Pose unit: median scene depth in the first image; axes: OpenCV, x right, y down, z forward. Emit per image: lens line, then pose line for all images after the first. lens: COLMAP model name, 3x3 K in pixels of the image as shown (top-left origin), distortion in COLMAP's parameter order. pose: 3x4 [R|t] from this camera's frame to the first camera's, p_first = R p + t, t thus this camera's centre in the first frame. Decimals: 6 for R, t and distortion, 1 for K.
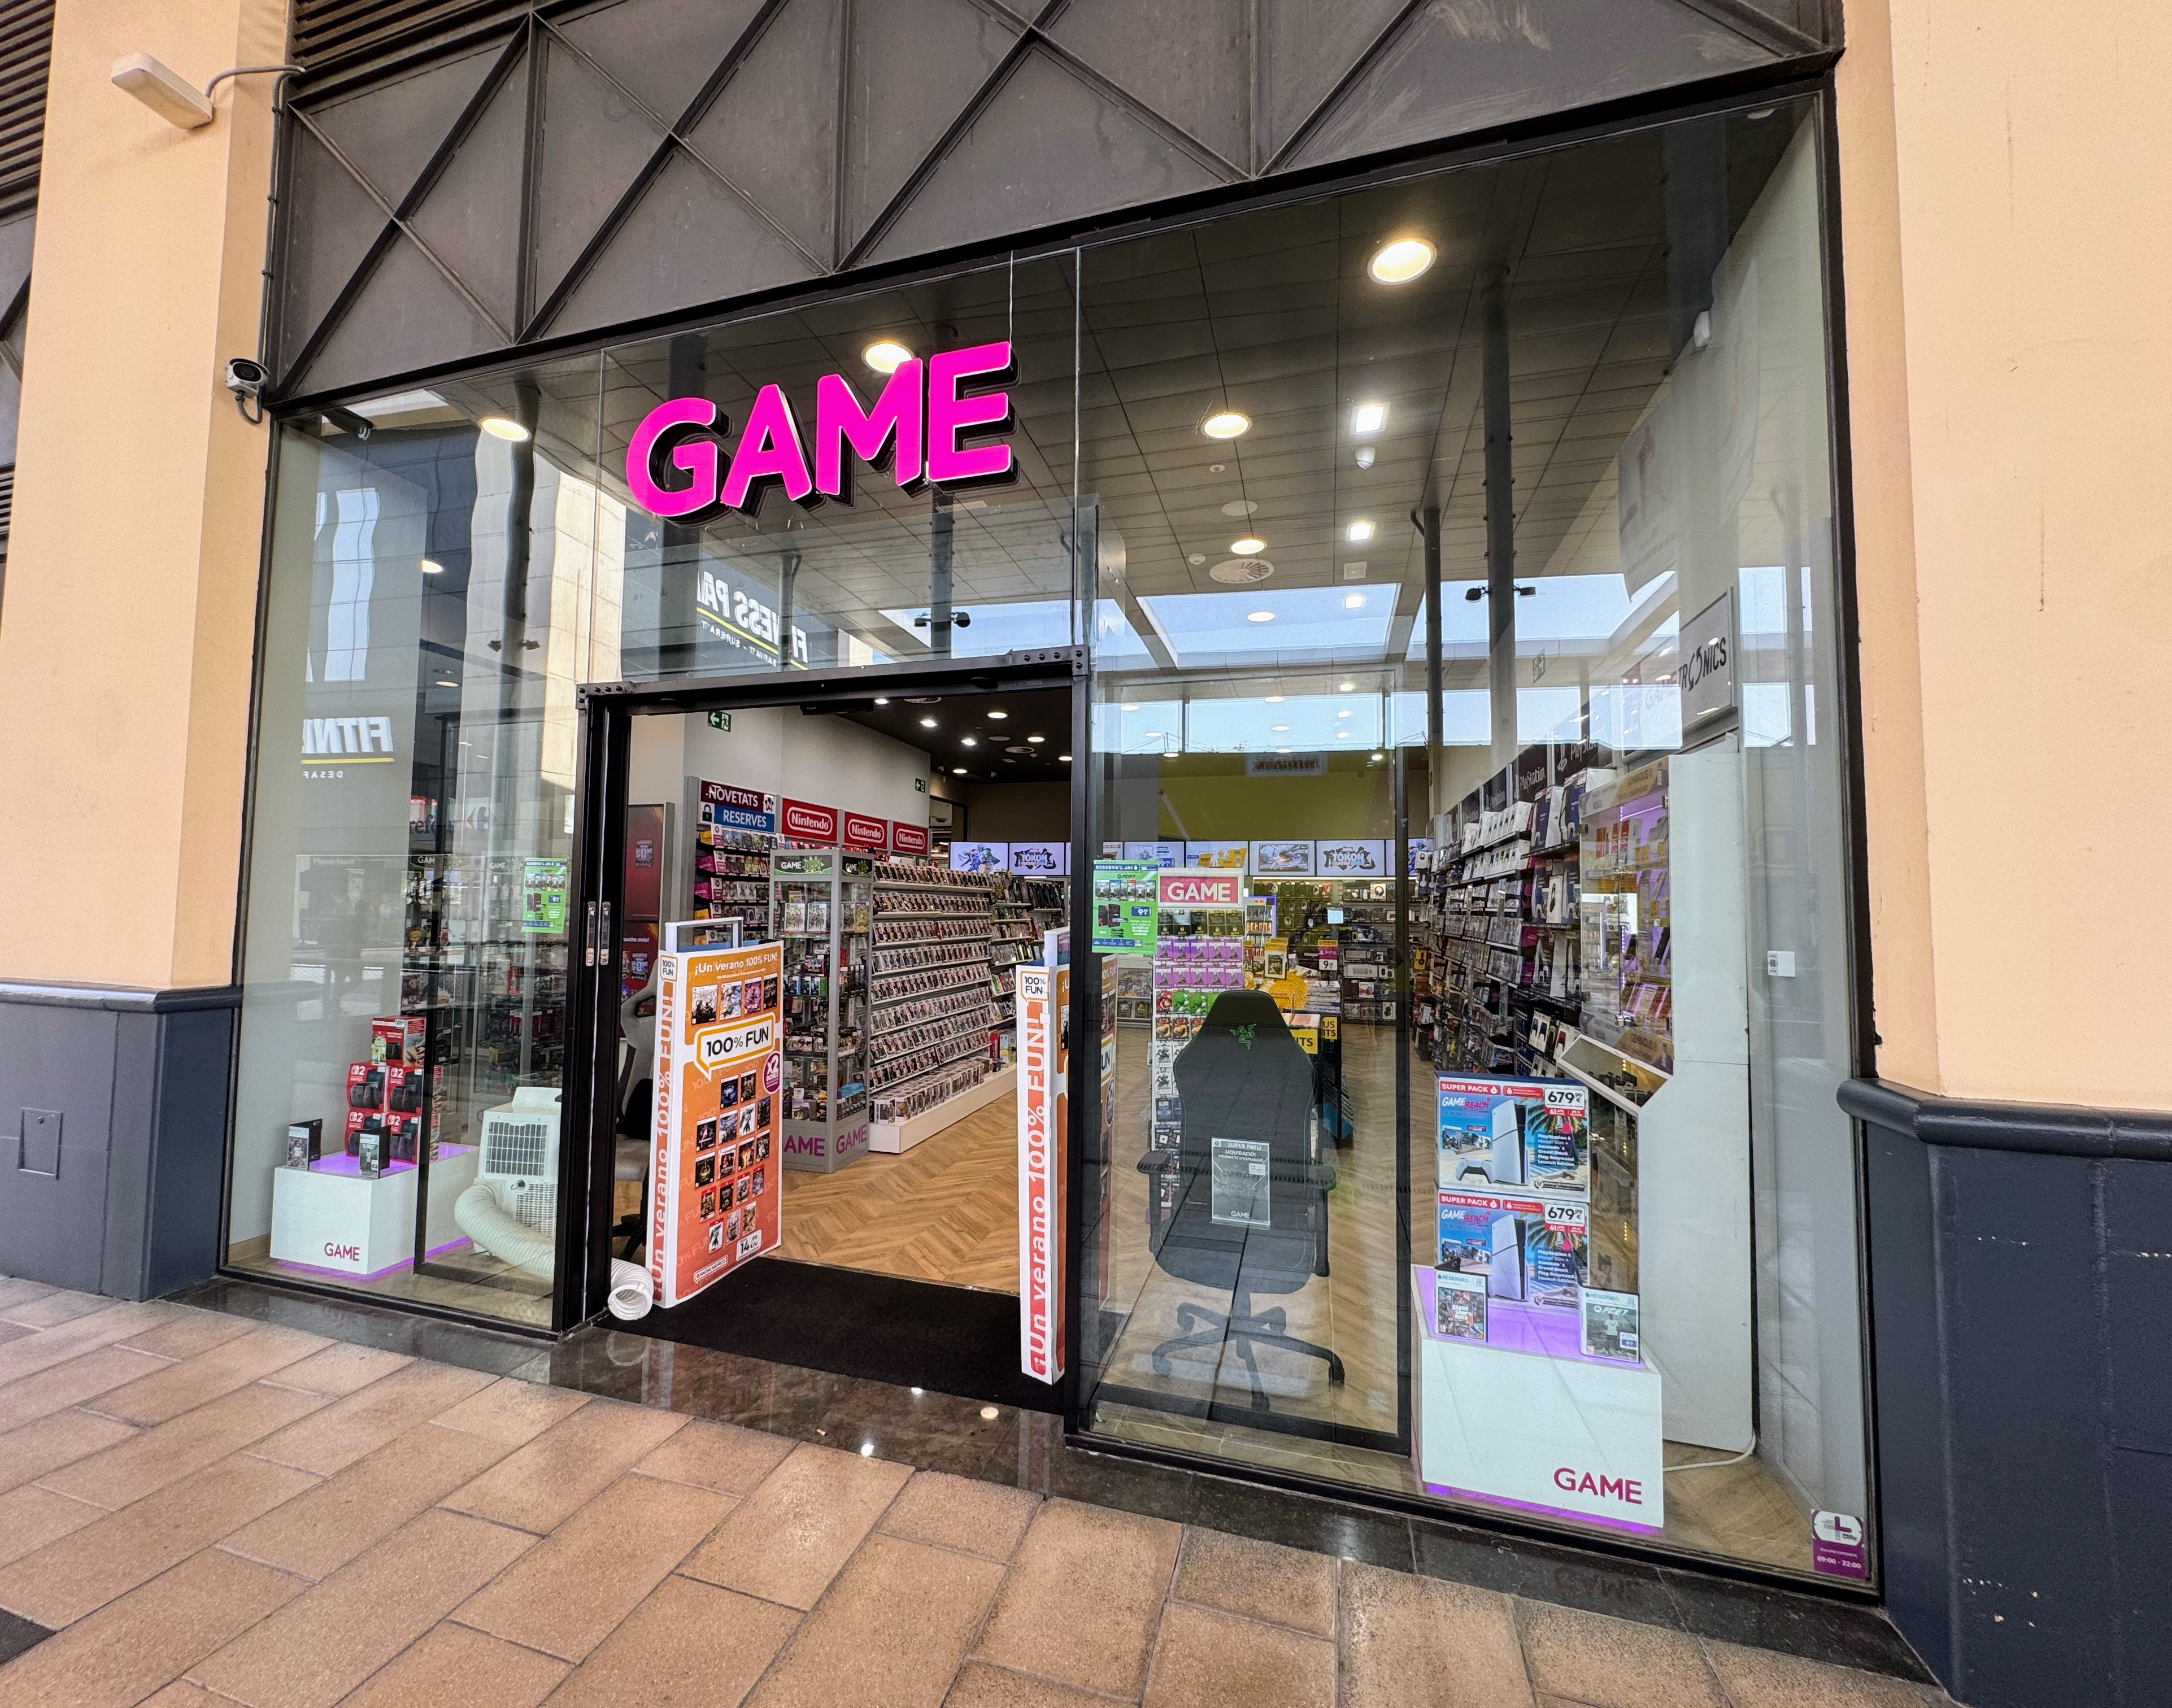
lens RADIAL K [[927.9, 0, 1038.9], [0, 927.9, 853.6], [0, 0, 1]] dist [-0.000528, -0.000004]
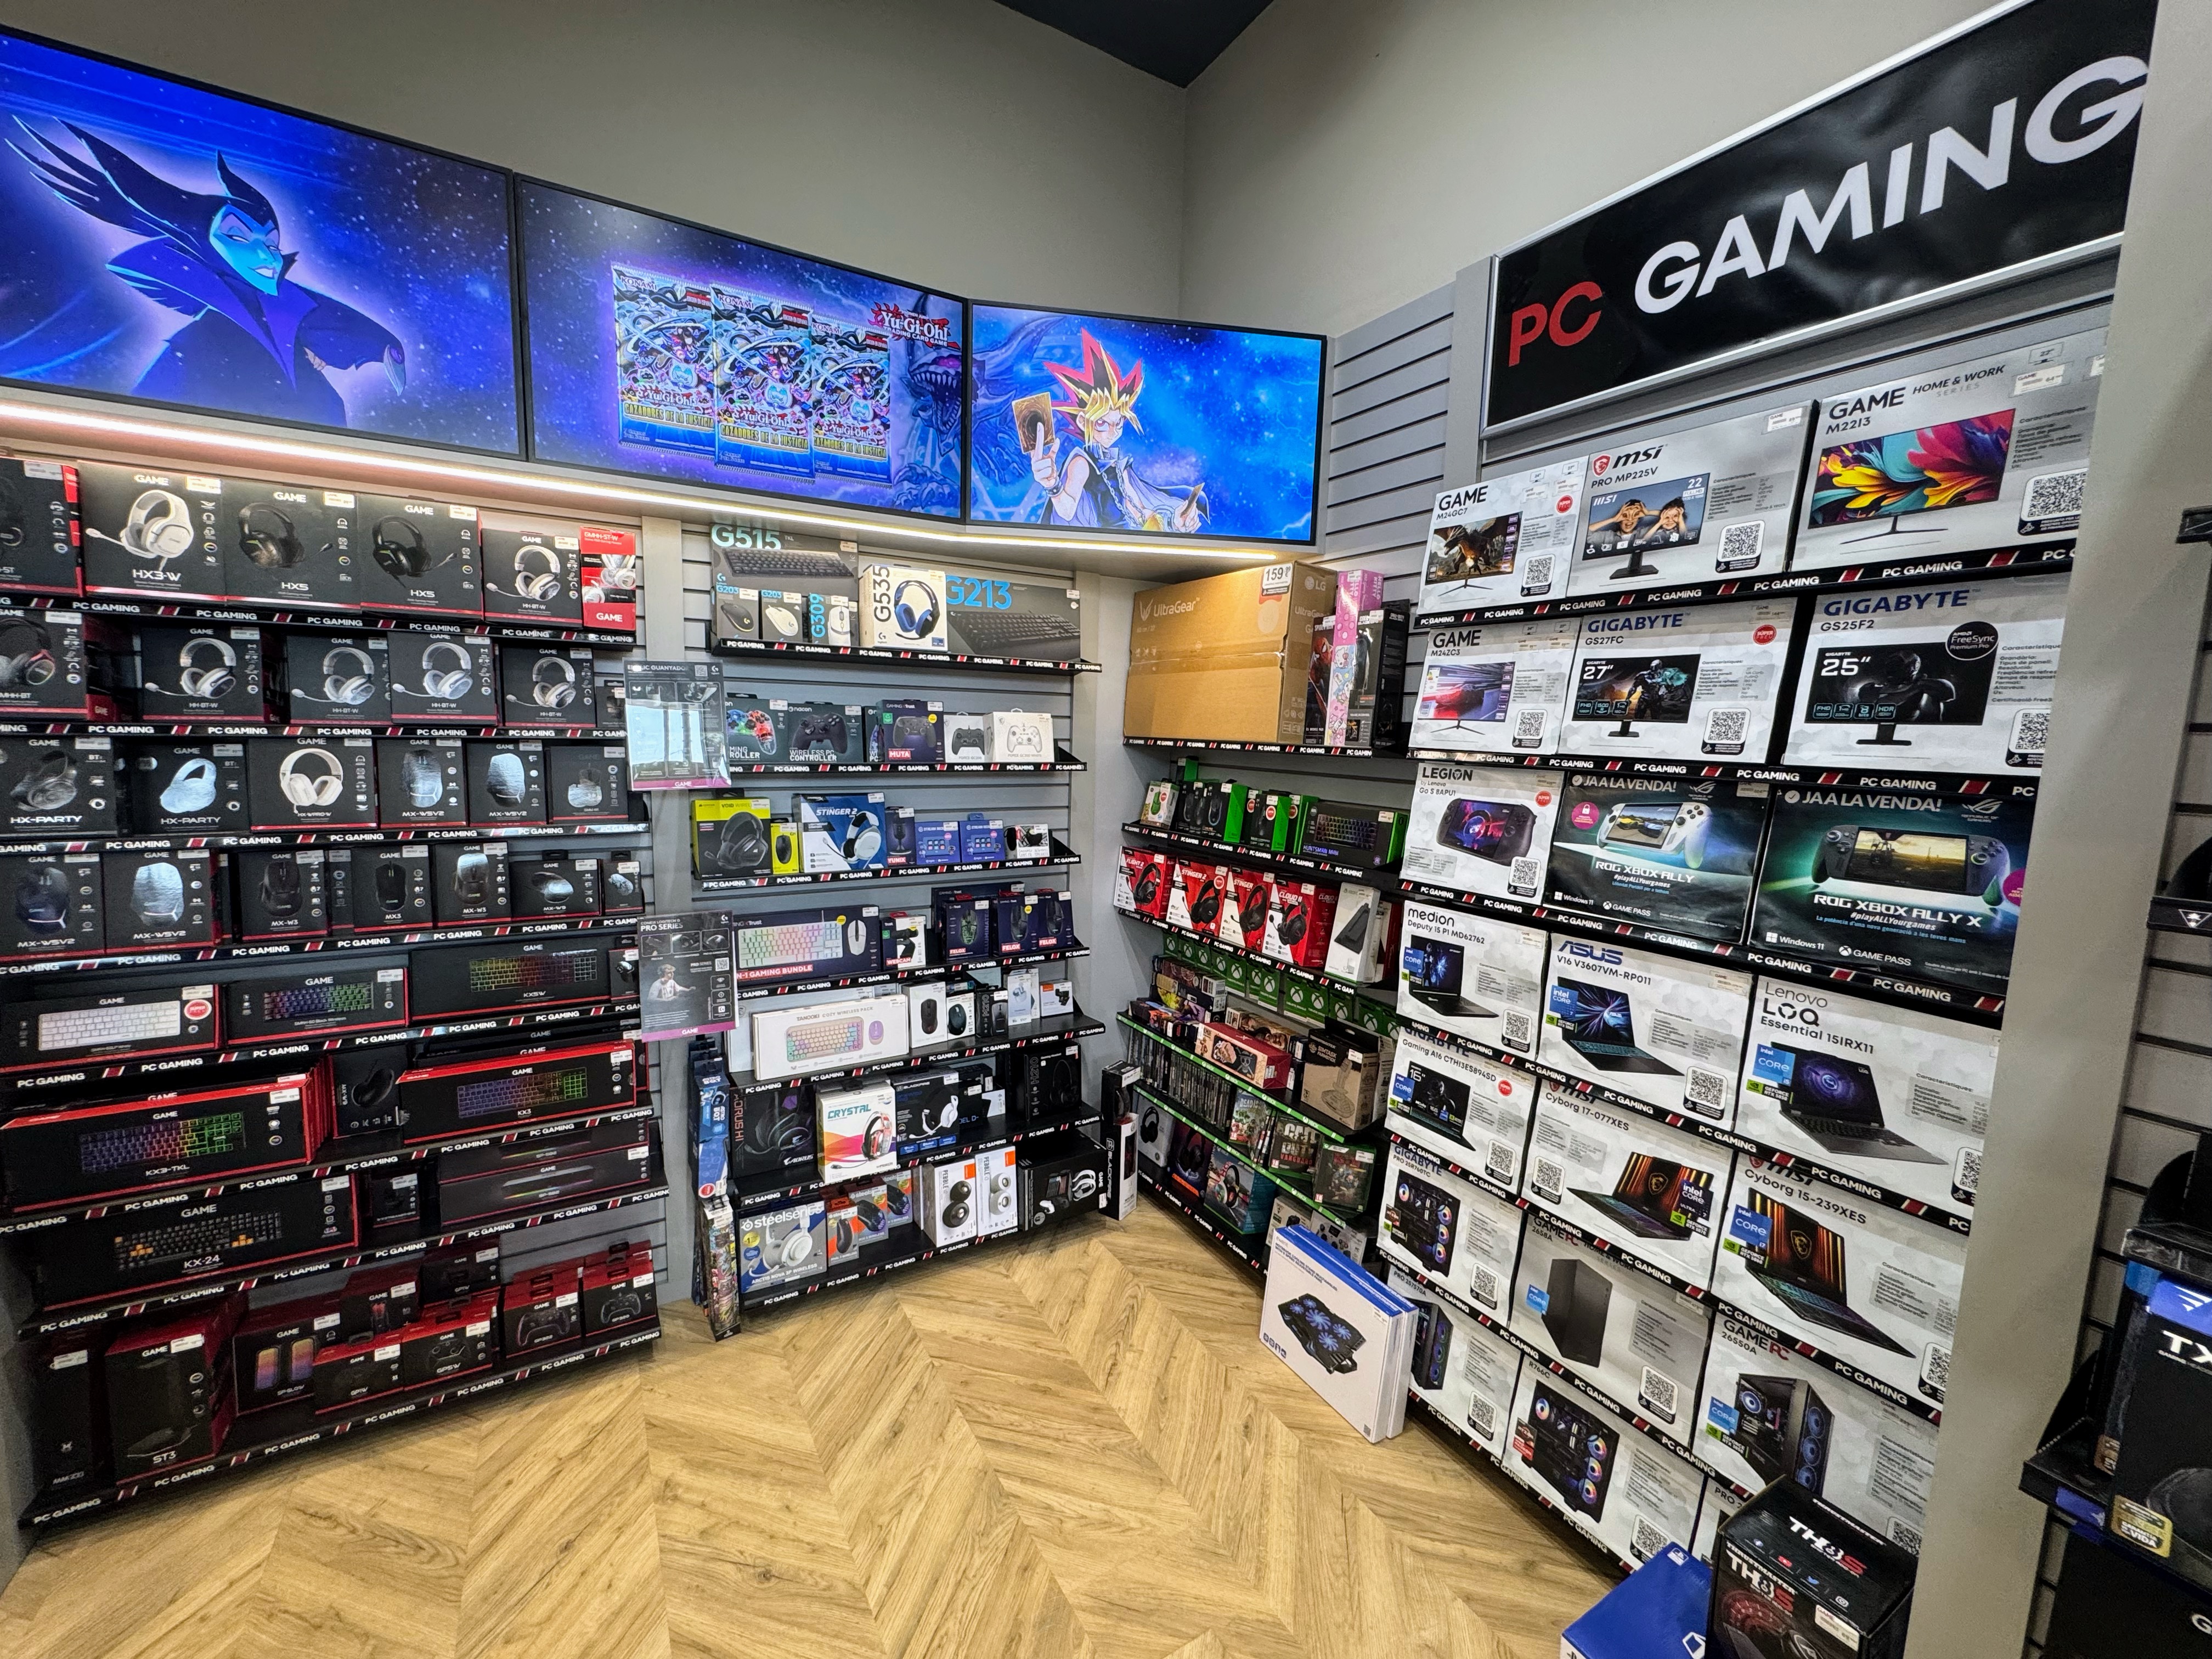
lens RADIAL K [[888.2, 0, 1099.6], [0, 888.2, 829.4], [0, 0, 1]] dist [-0.005148, 0.000924]
pose [[0.654114, -0.085831, 0.751510, 0.257803], [-0.064398, 0.983614, 0.168391, 0.053342], [-0.753650, -0.158543, 0.637869, 0.869837]]
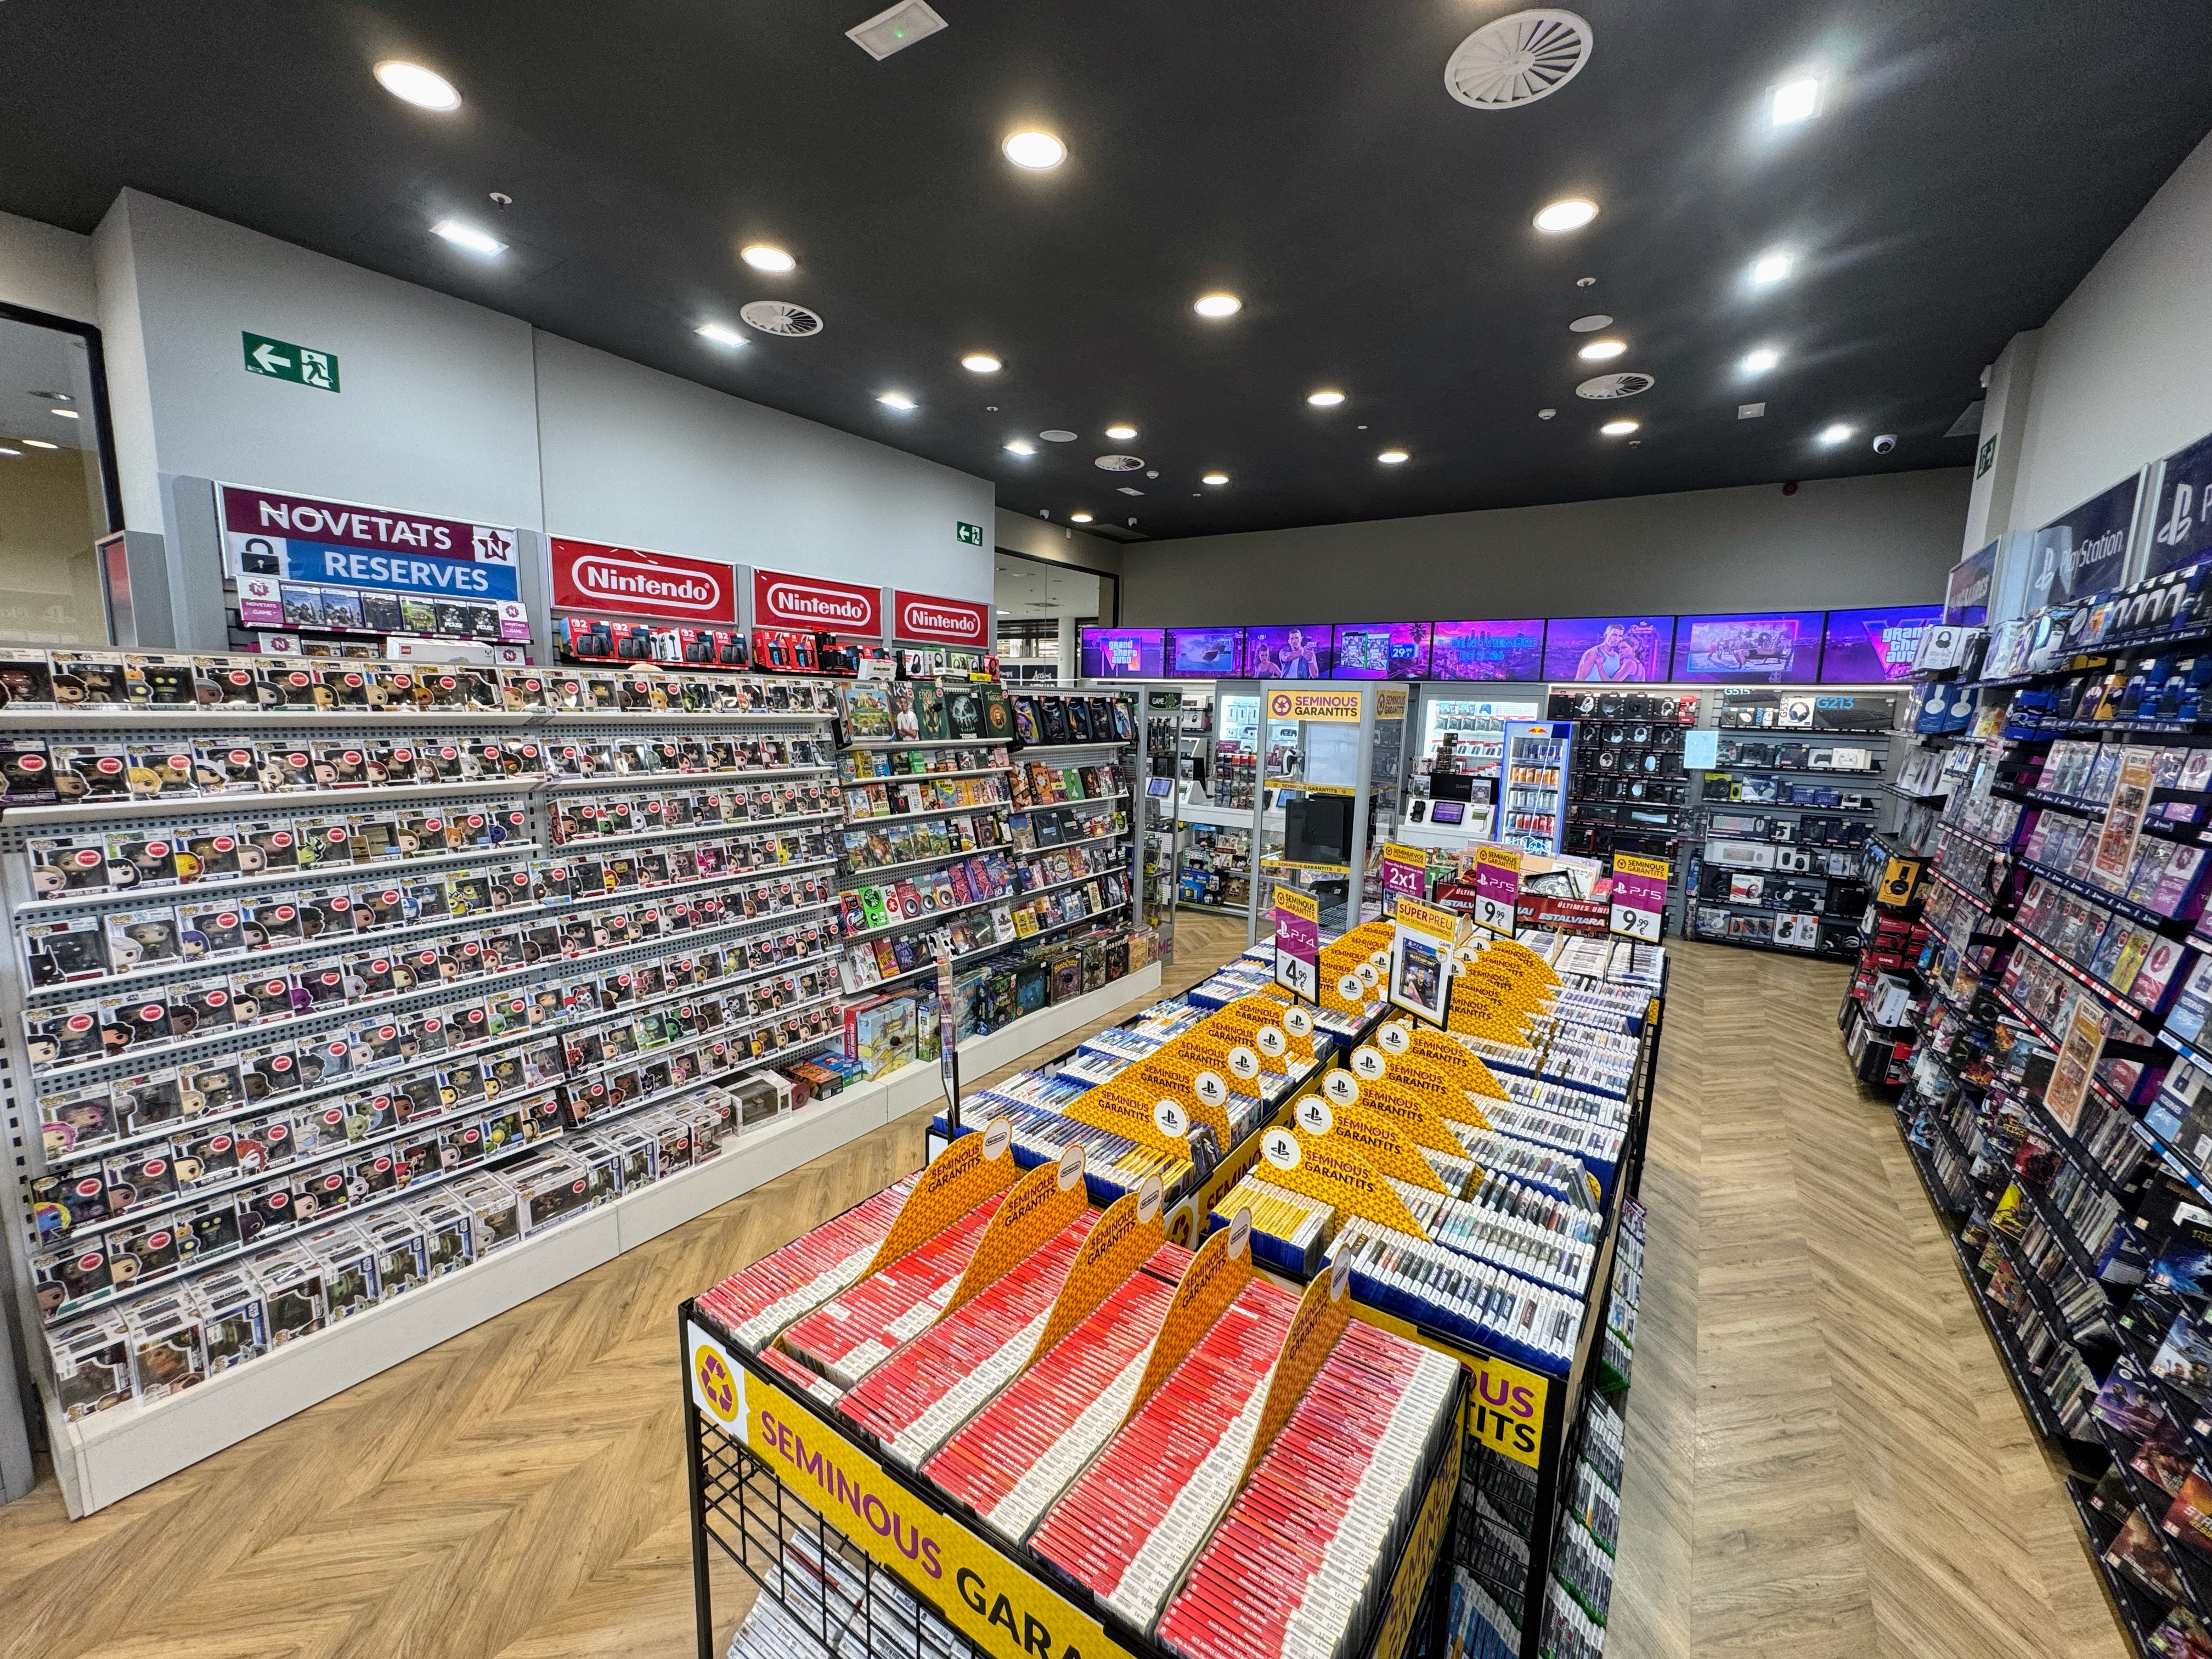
lens RADIAL K [[888.2, 0, 1104.3], [0, 888.2, 829.0], [0, 0, 1]] dist [-0.005148, 0.000924]
pose [[0.956113, 0.053529, -0.288069, 0.135781], [0.003858, 0.980785, 0.195055, 0.005720], [0.292974, -0.187606, 0.937534, 0.395789]]
